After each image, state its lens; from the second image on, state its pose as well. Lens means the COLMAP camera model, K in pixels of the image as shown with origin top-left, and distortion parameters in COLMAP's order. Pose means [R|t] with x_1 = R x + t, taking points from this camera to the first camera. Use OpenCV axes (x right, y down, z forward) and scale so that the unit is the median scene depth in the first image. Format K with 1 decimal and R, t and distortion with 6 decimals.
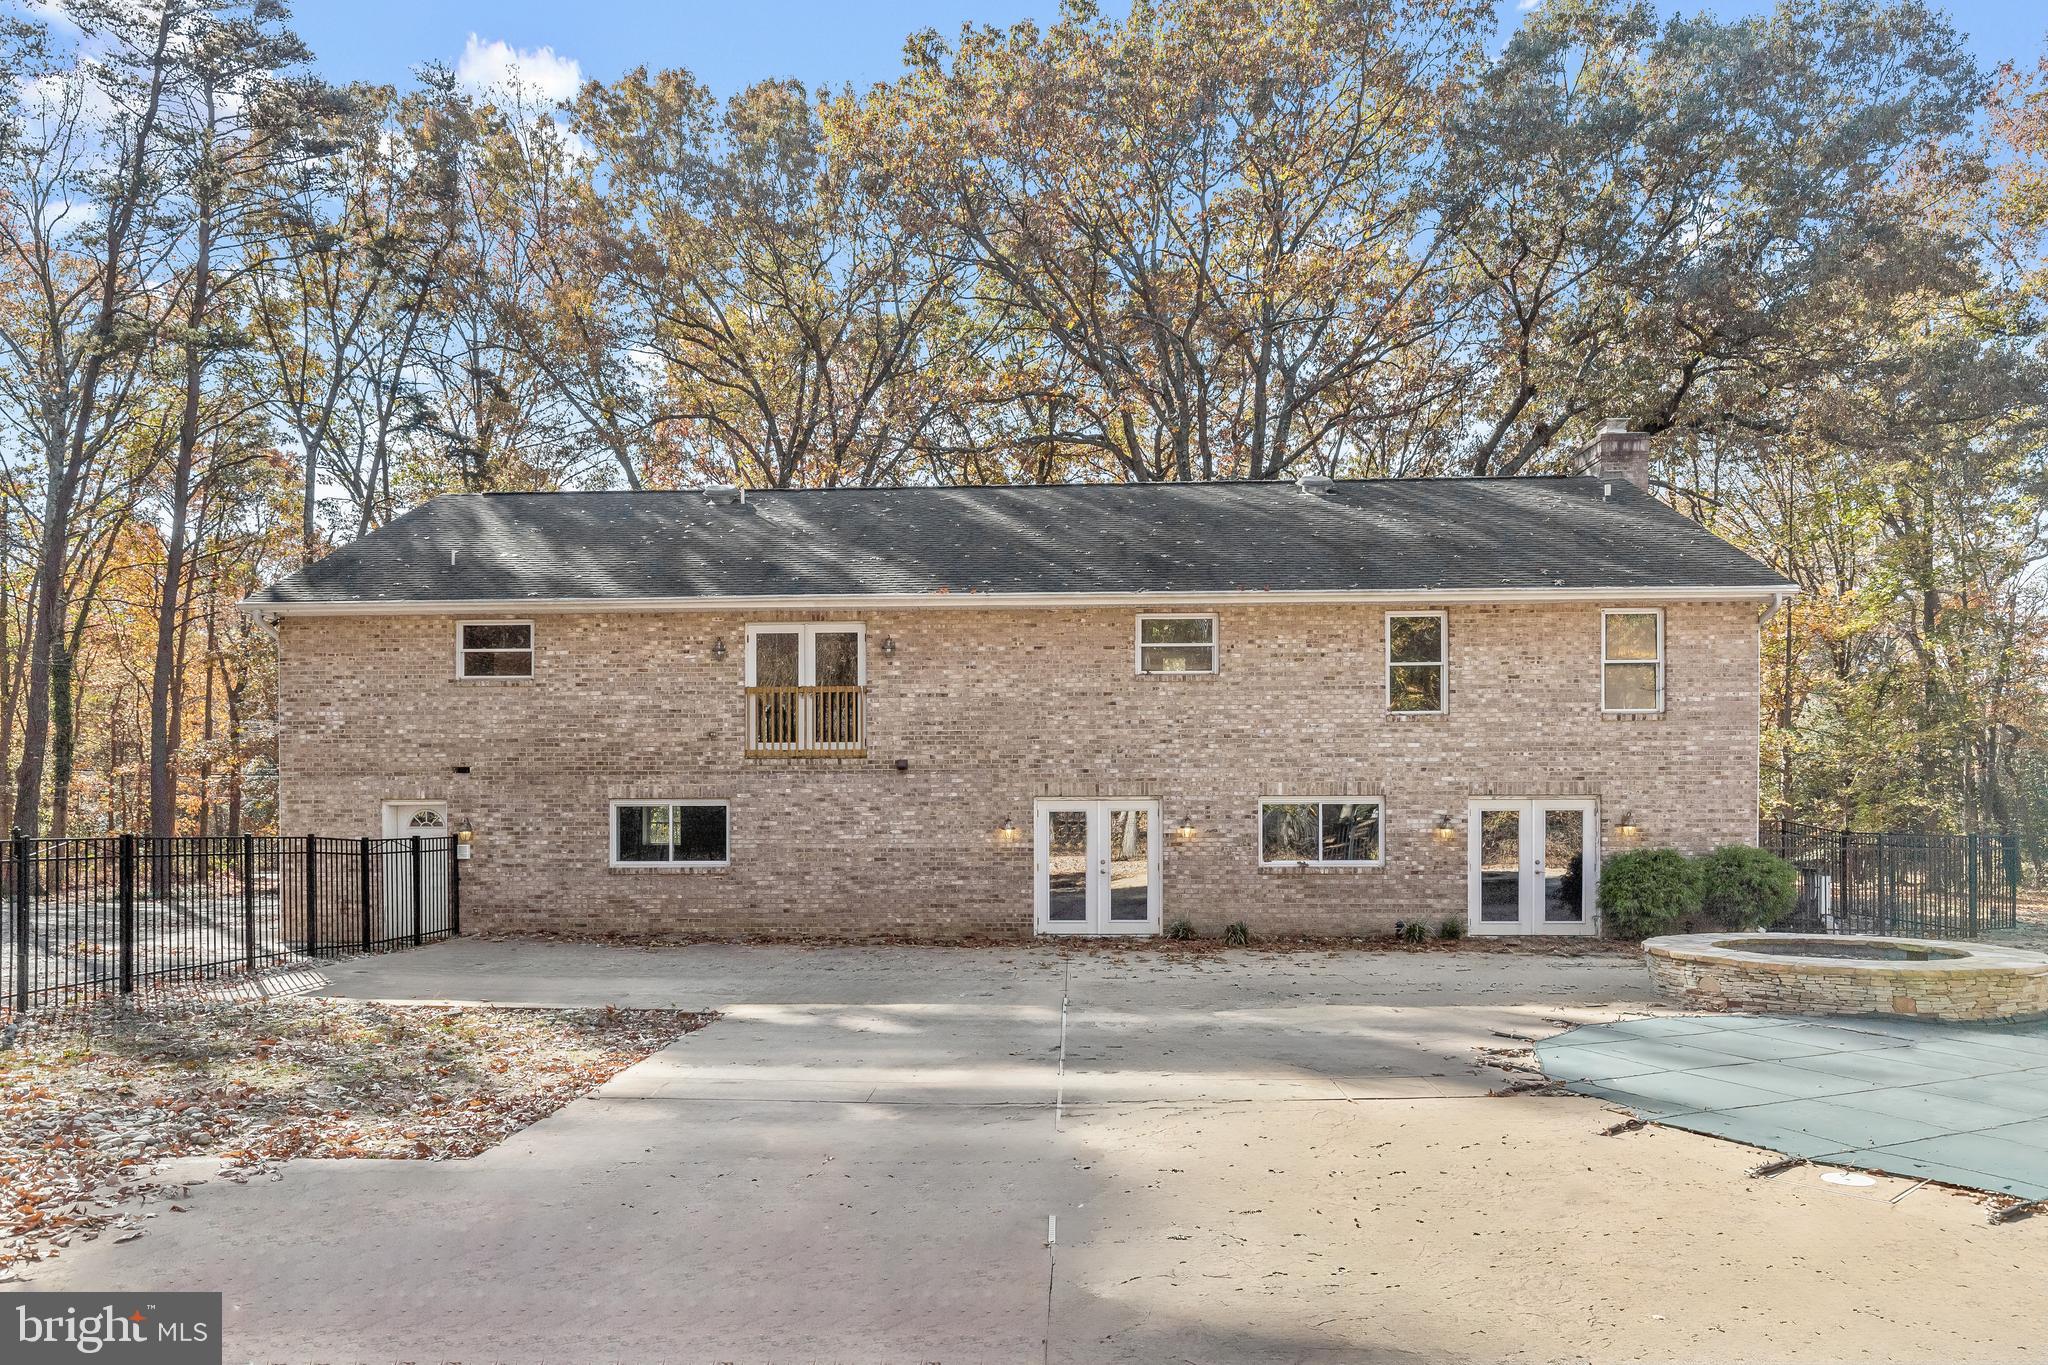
lens RADIAL K [[1424.8, 0, 989.4], [0, 1424.8, 797.9], [0, 0, 1]] dist [-0.010267, 0.001410]
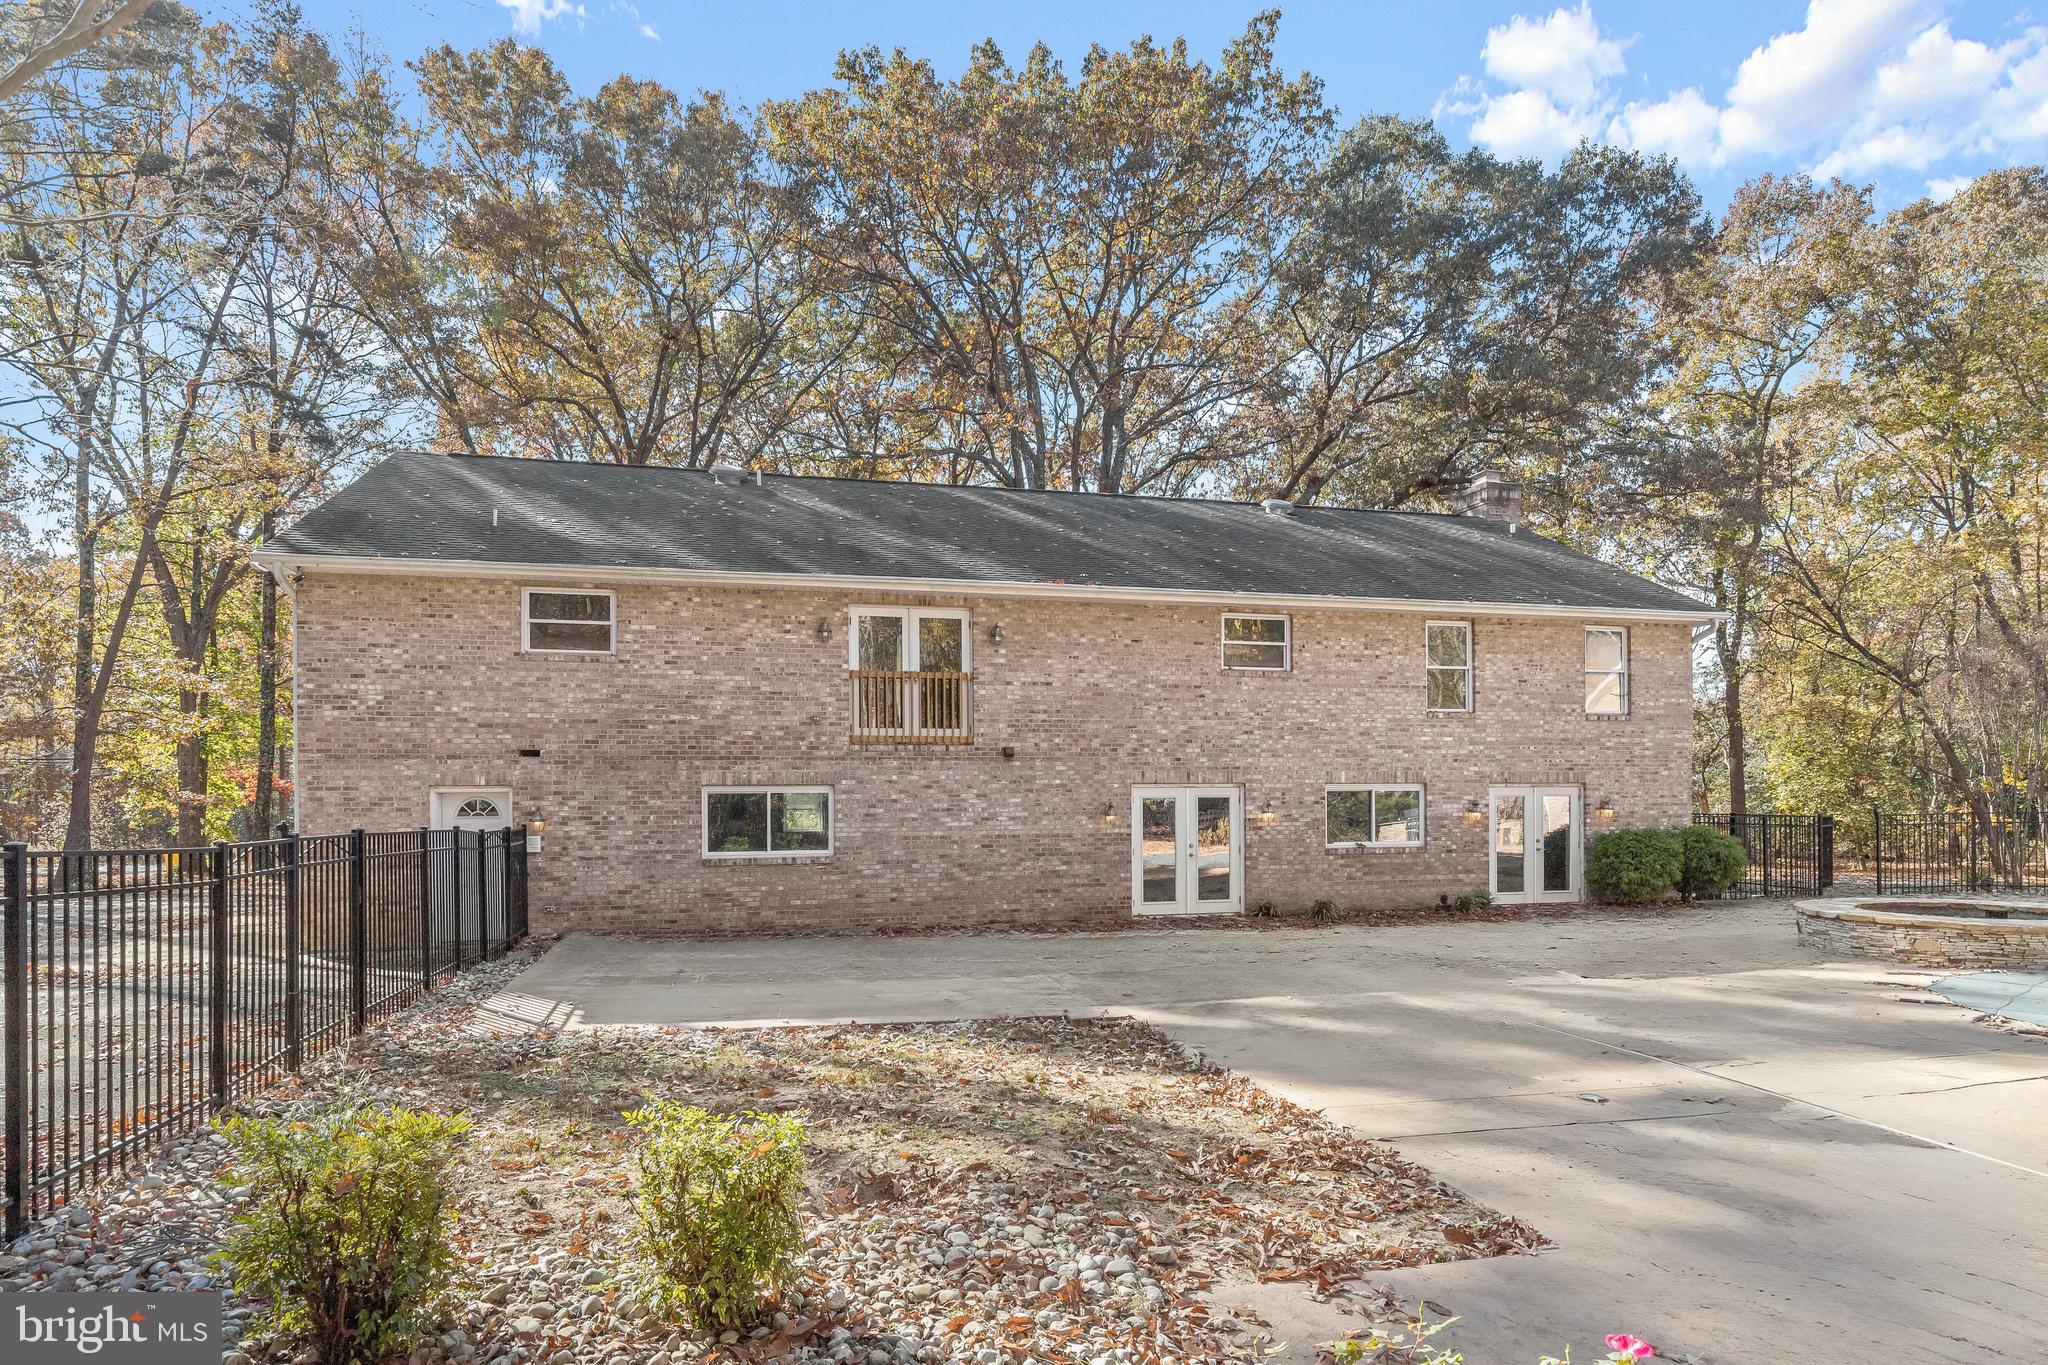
lens RADIAL K [[1226.7, 0, 1026.8], [0, 1226.7, 786.0], [0, 0, 1]] dist [-0.005399, -0.000909]
pose [[0.952731, 0.001124, 0.303813, -0.311944], [-0.000825, 0.999999, -0.001115, 0.001791], [-0.303814, 0.000811, 0.952731, 0.168683]]
